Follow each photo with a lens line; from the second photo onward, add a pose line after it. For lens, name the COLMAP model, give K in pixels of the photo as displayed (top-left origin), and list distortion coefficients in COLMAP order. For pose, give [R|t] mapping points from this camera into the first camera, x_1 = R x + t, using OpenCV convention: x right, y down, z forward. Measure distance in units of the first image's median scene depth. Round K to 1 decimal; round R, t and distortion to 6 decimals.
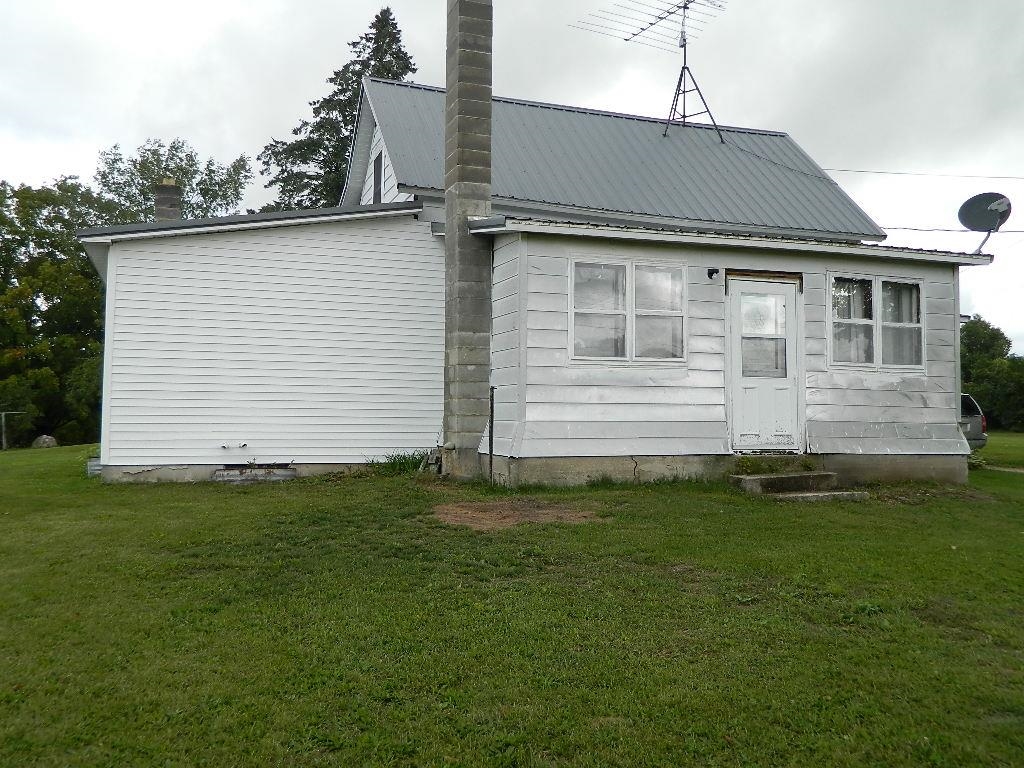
lens RADIAL K [[932.9, 0, 512.7], [0, 932.9, 384.5], [0, 0, 1]] dist [0.026894, -0.004435]
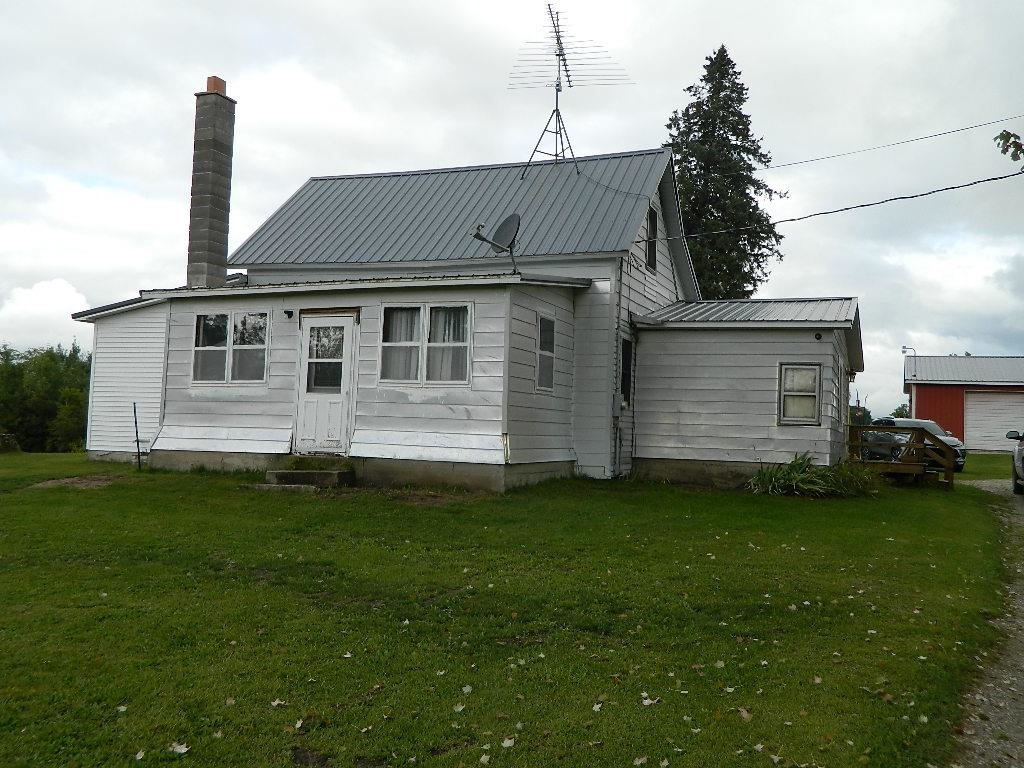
lens RADIAL K [[932.9, 0, 513.4], [0, 932.9, 383.6], [0, 0, 1]] dist [0.026894, -0.004435]
pose [[0.733152, -0.021269, -0.679732, 1.275920], [0.003225, 0.999608, -0.027800, 0.013951], [0.680057, 0.018189, 0.732934, 0.254212]]
